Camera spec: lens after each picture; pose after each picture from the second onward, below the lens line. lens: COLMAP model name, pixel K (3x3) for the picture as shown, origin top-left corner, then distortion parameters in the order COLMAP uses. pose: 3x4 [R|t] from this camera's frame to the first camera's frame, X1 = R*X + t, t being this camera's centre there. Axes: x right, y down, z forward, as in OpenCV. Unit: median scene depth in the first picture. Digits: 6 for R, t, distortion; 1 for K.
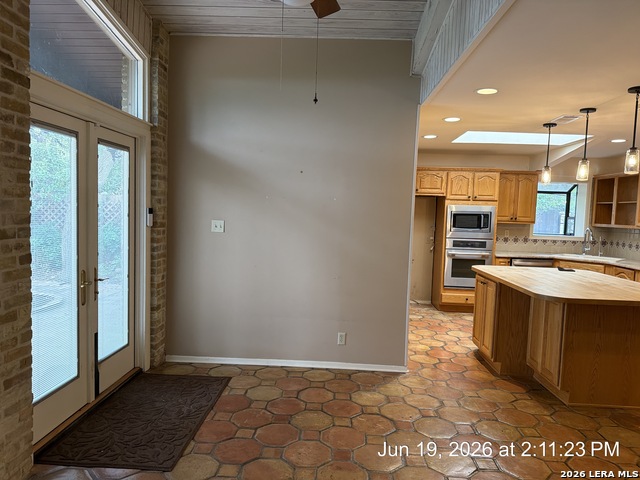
lens RADIAL K [[453.0, 0, 307.1], [0, 453.0, 249.1], [0, 0, 1]] dist [0.017394, -0.041280]
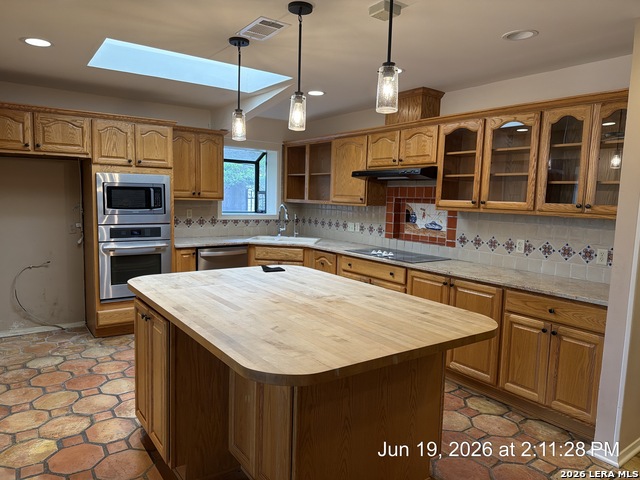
lens RADIAL K [[453.0, 0, 324.2], [0, 453.0, 240.3], [0, 0, 1]] dist [0.017394, -0.041280]
pose [[0.770761, -0.071927, 0.633052, 0.148514], [0.049151, 0.997359, 0.053477, -0.021597], [-0.635226, -0.010103, 0.772260, 0.309887]]
